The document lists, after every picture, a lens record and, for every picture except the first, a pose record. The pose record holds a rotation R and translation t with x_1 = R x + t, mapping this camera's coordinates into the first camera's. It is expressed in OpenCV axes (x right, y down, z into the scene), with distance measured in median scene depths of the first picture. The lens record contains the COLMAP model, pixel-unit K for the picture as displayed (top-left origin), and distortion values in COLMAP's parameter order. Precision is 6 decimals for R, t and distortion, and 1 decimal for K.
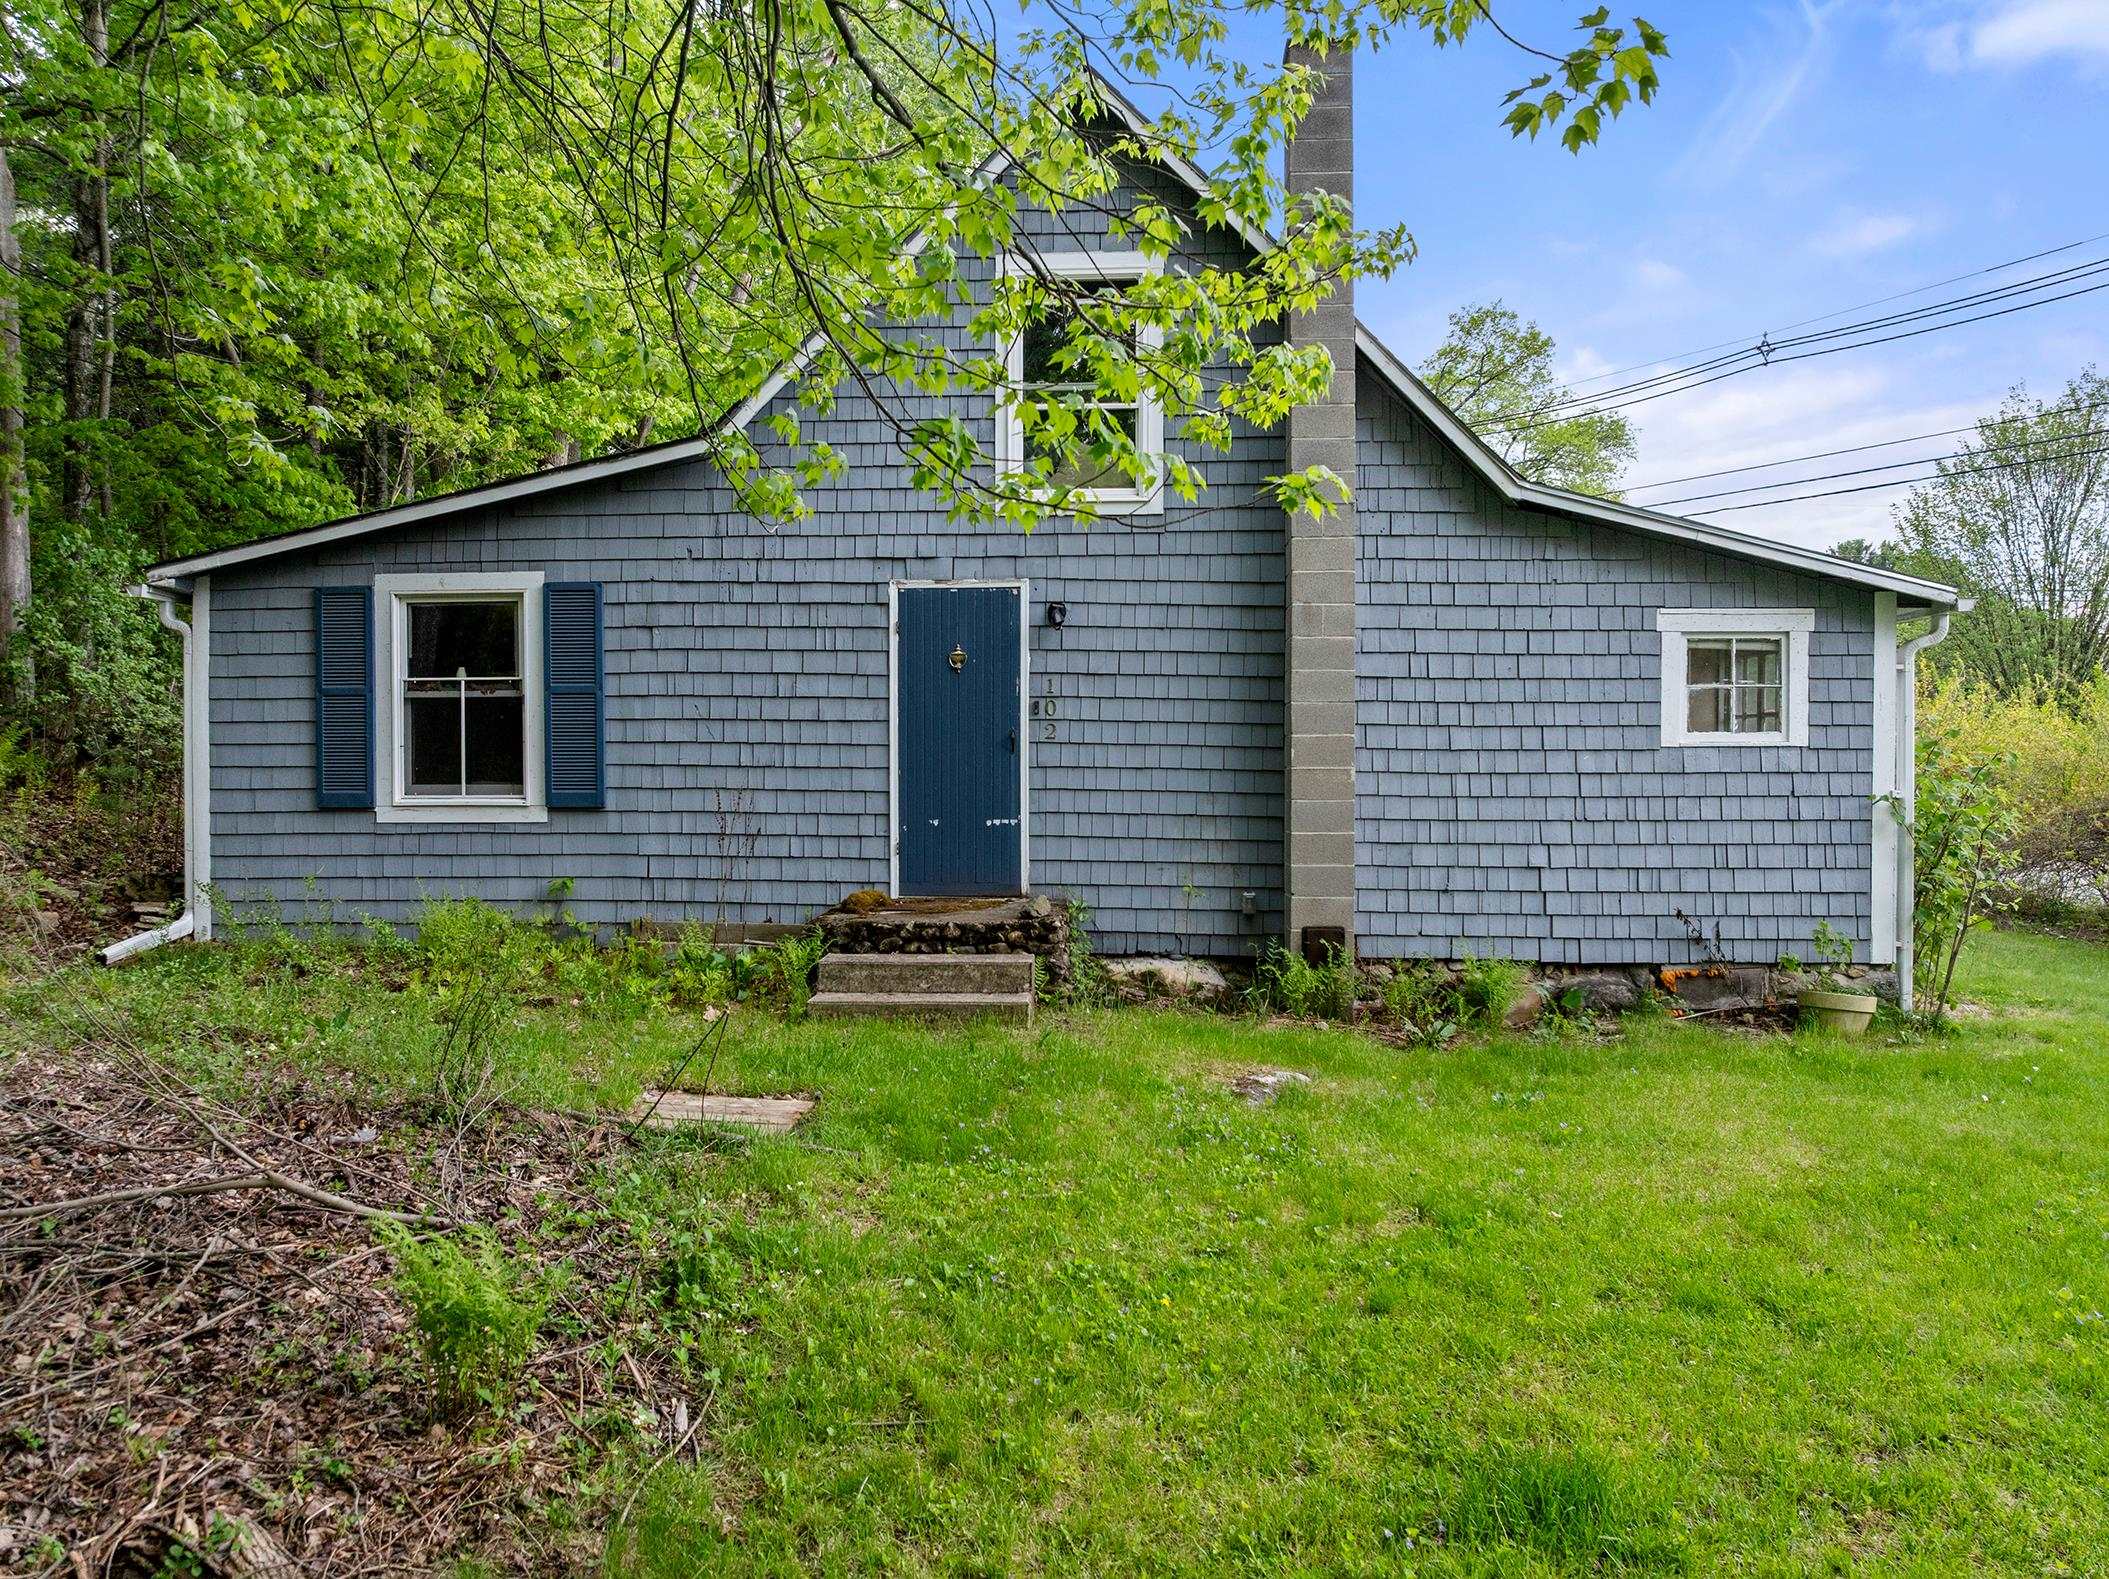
lens RADIAL K [[1516.6, 0, 1054.5], [0, 1516.6, 789.5], [0, 0, 1]] dist [-0.030158, 0.000106]
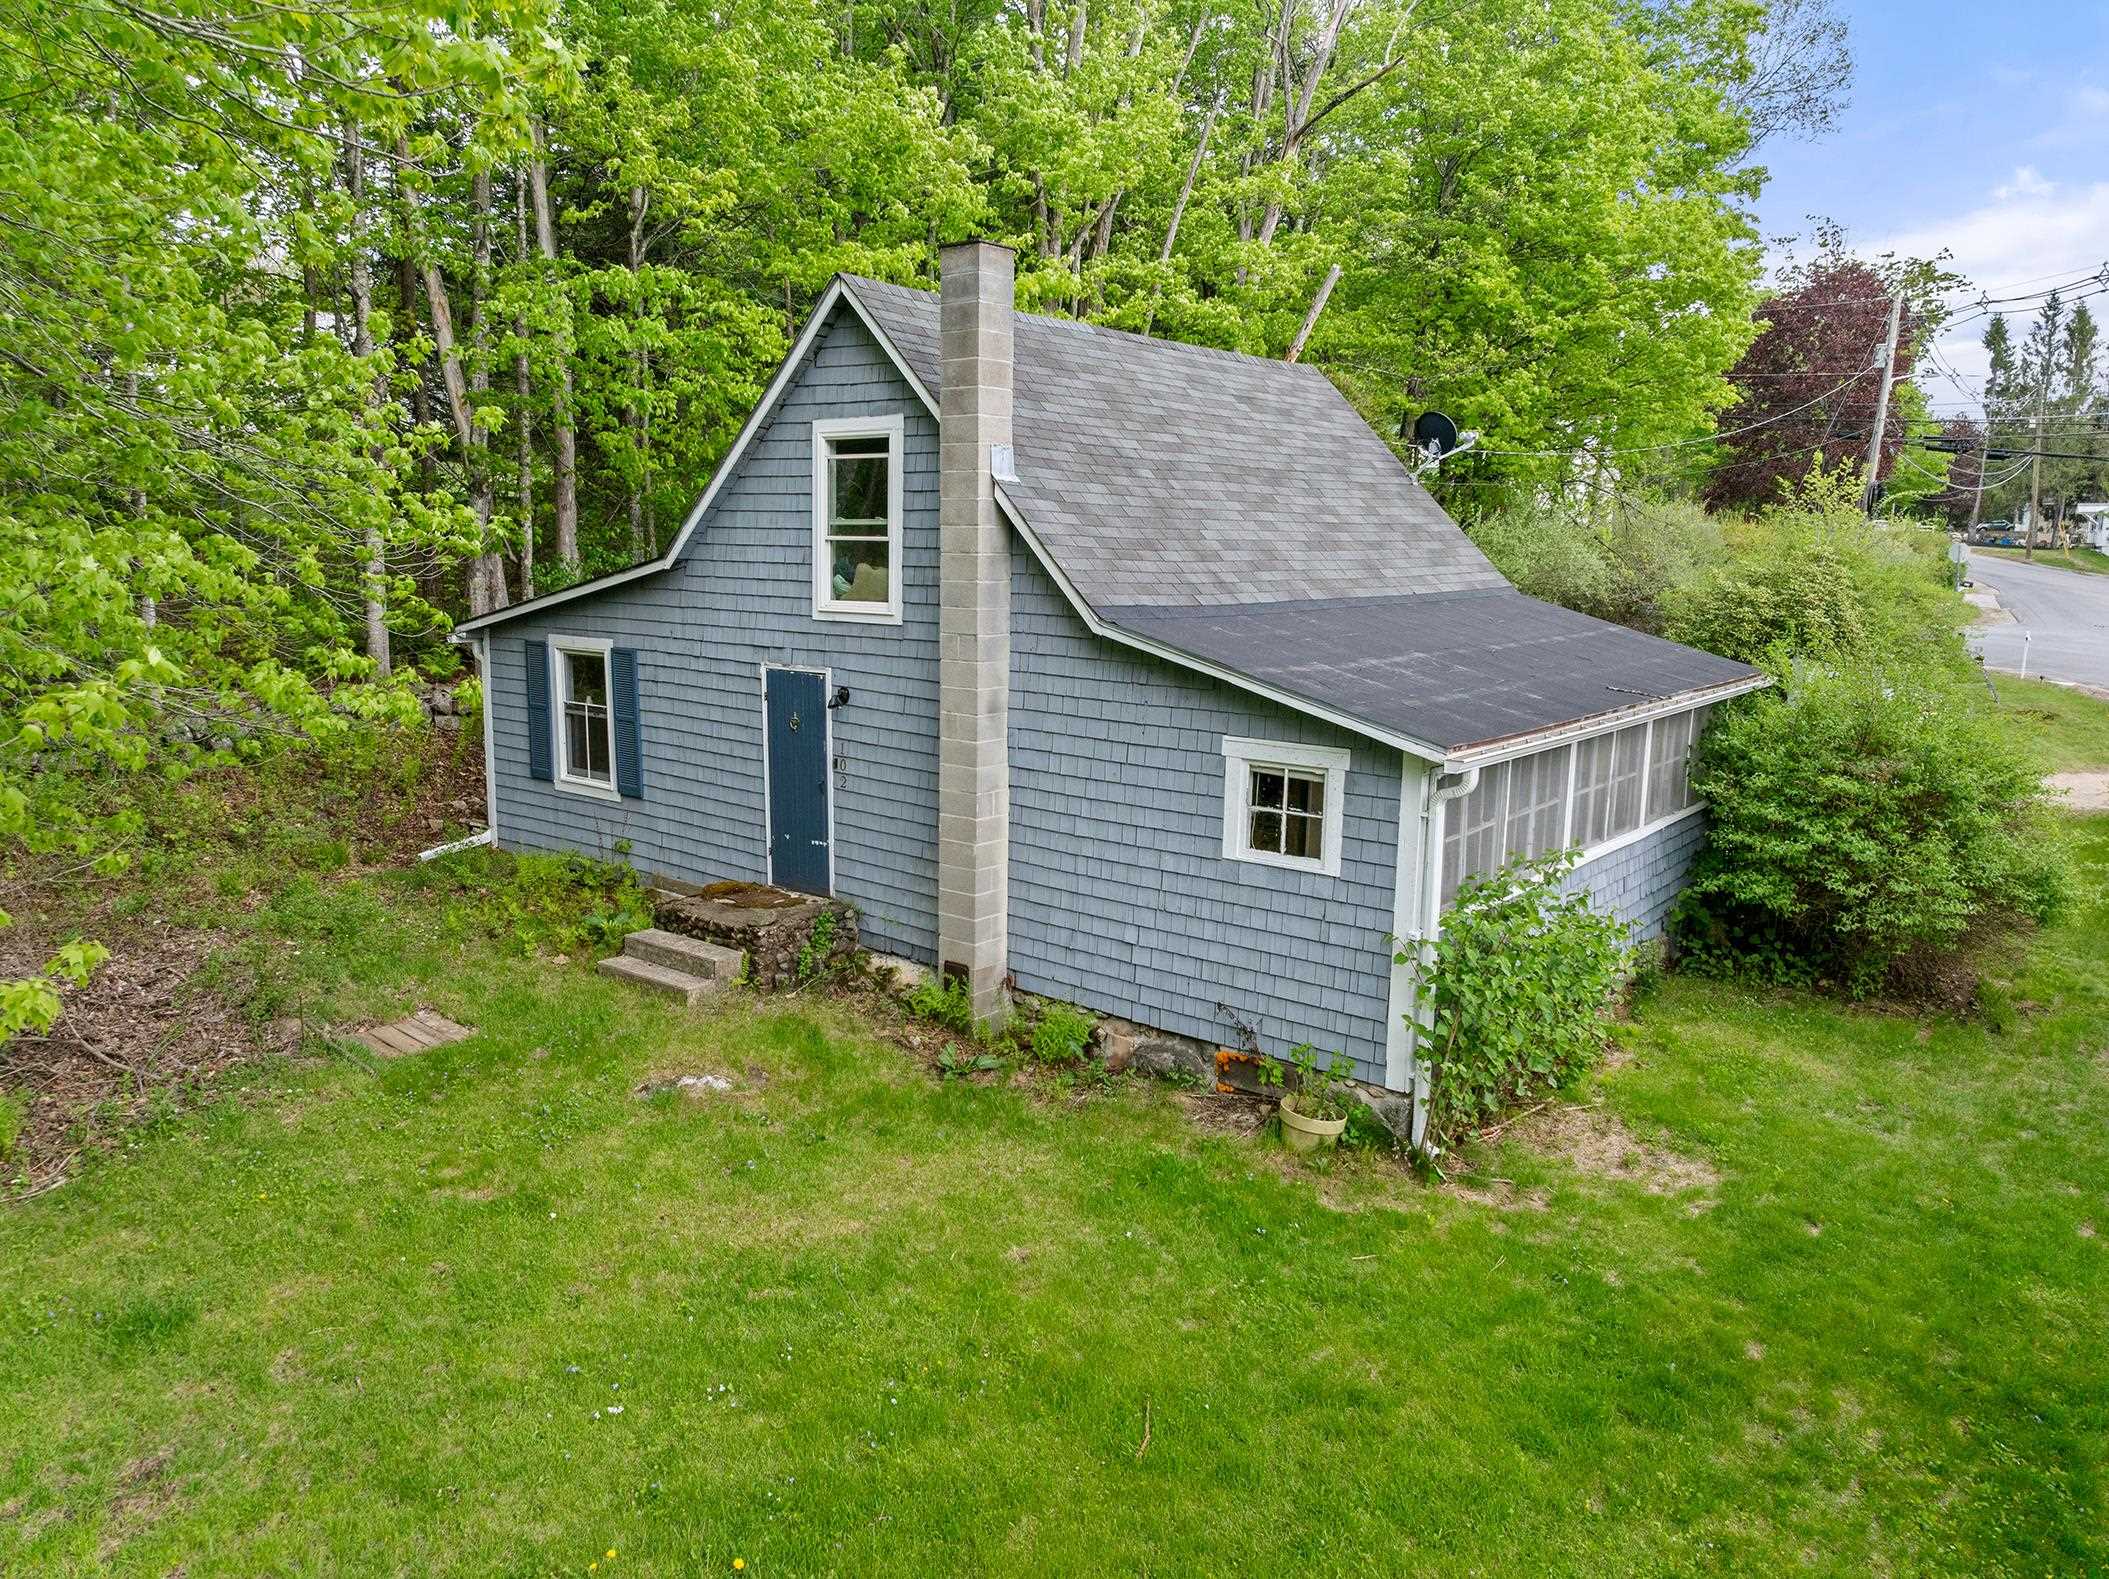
lens RADIAL K [[1476.4, 0, 1054.5], [0, 1476.4, 789.5], [0, 0, 1]] dist [-0.005064, -0.026406]
pose [[0.811063, 0.110100, -0.574504, 0.901300], [-0.023590, 0.987485, 0.155942, -0.240032], [0.584483, -0.112926, 0.803509, 0.054331]]
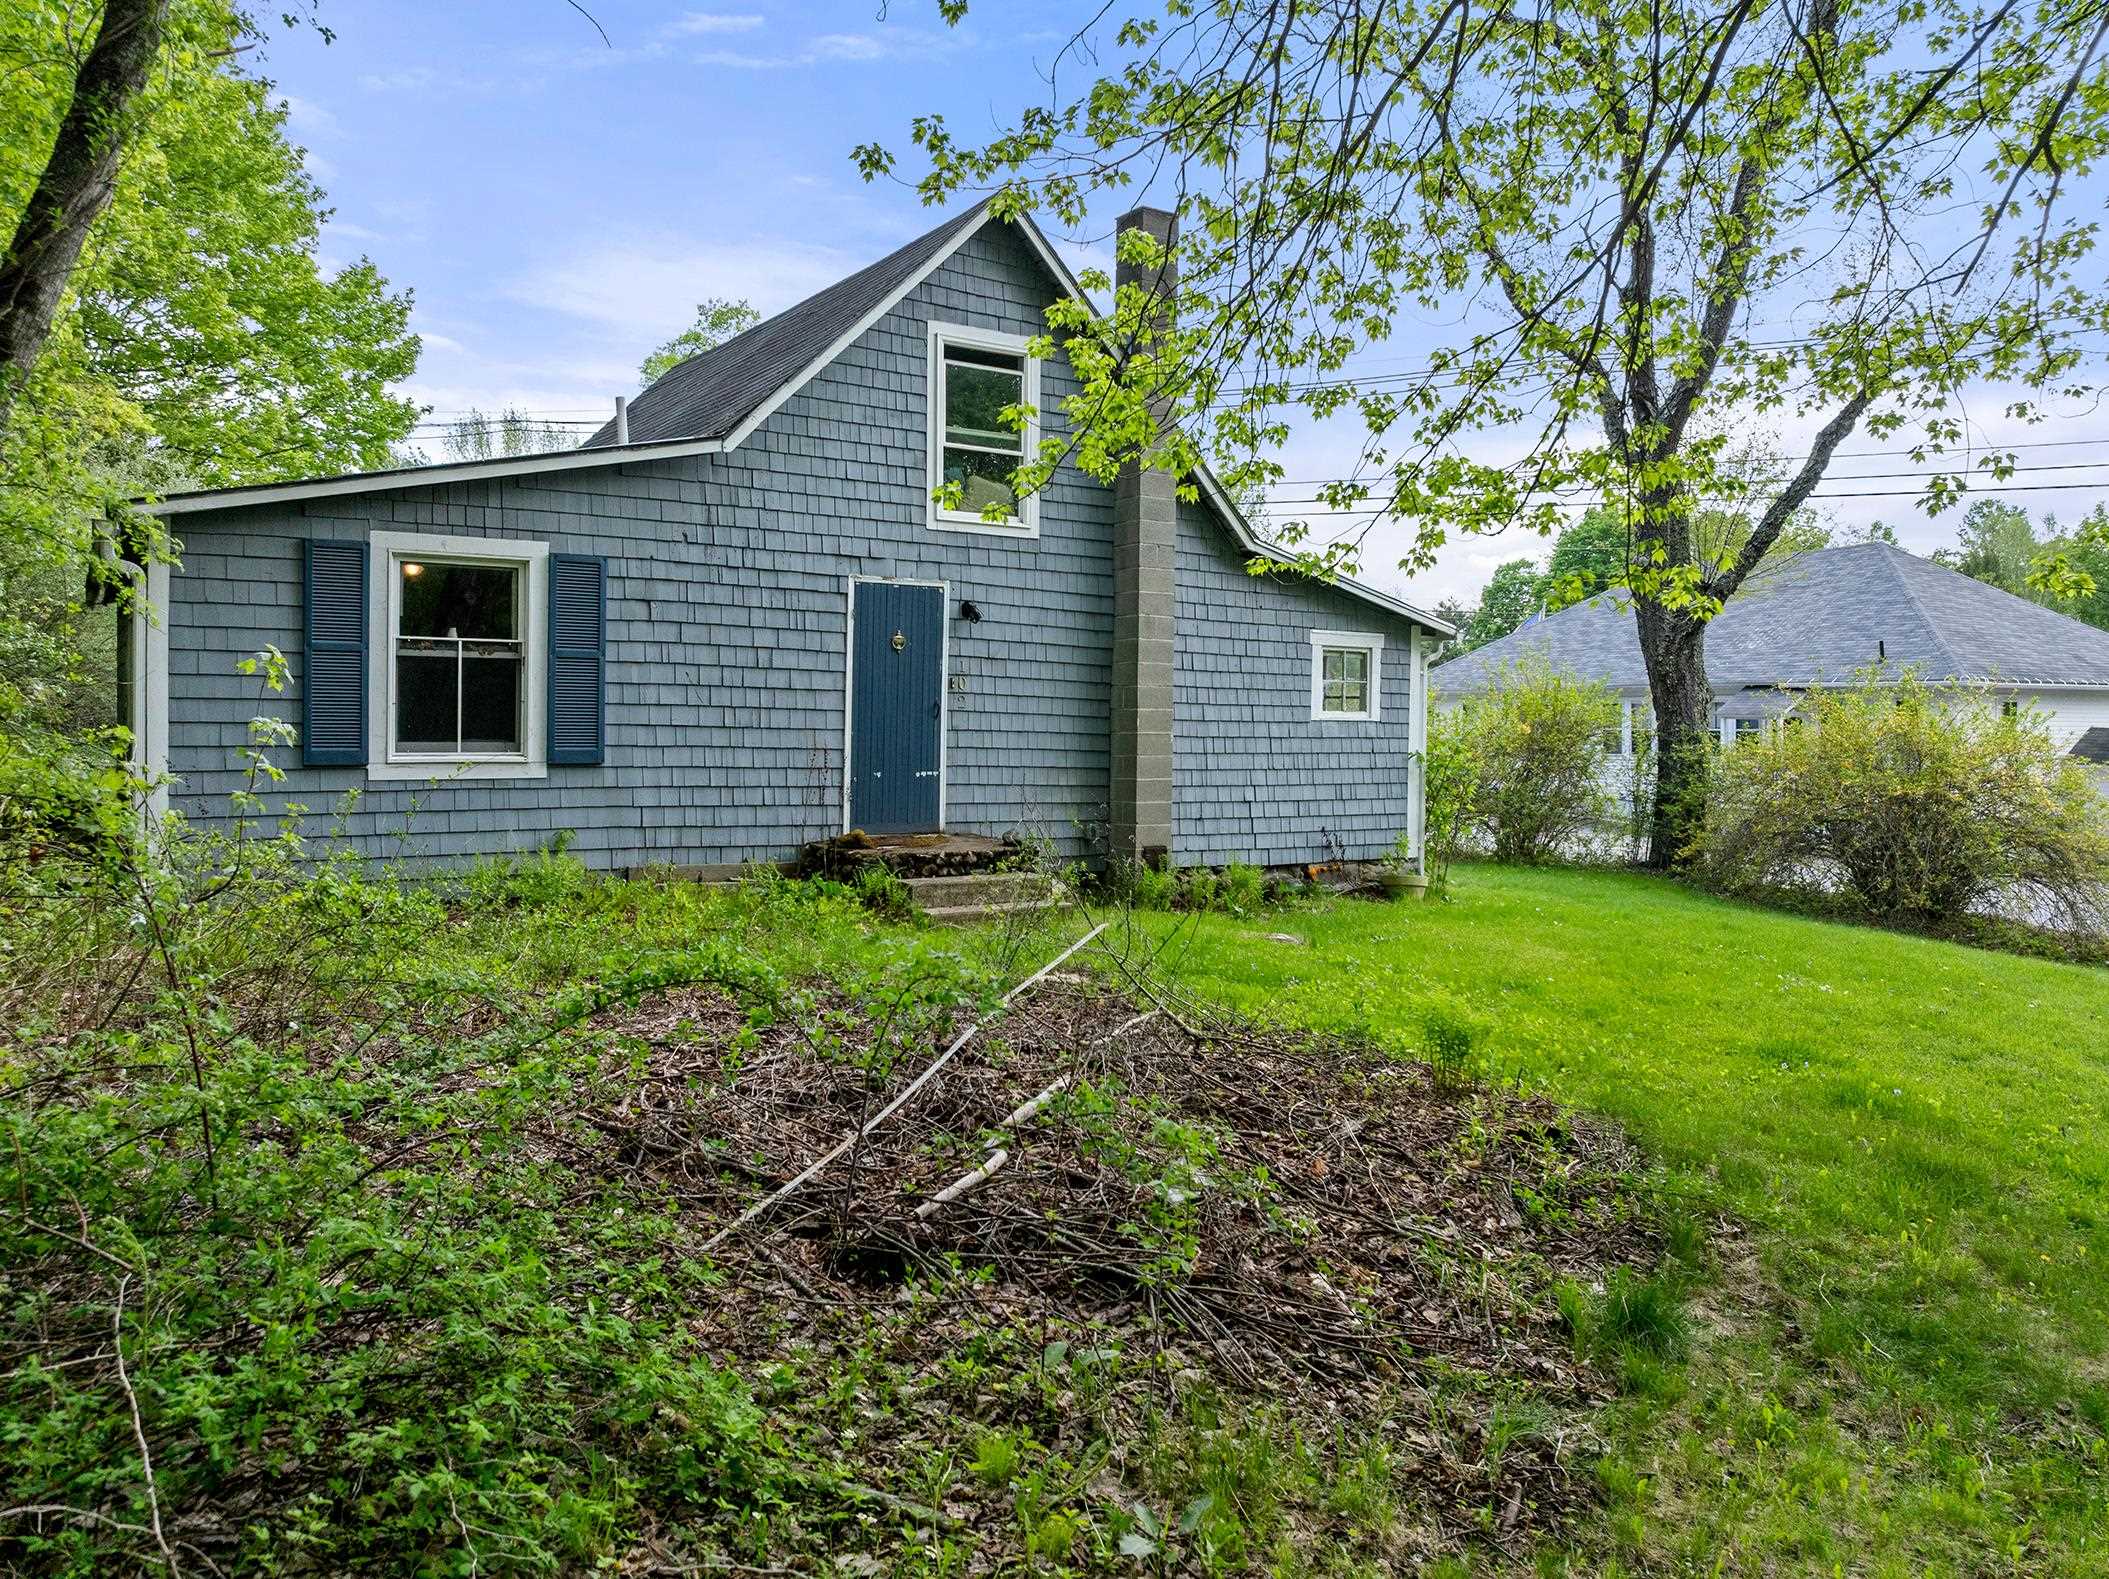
lens RADIAL K [[1516.6, 0, 1054.5], [0, 1516.6, 789.5], [0, 0, 1]] dist [-0.030158, 0.000106]
pose [[0.804625, -0.014642, 0.593602, -0.695396], [-0.002724, 0.999594, 0.028350, -0.001296], [-0.593777, -0.024428, 0.804259, -0.072794]]
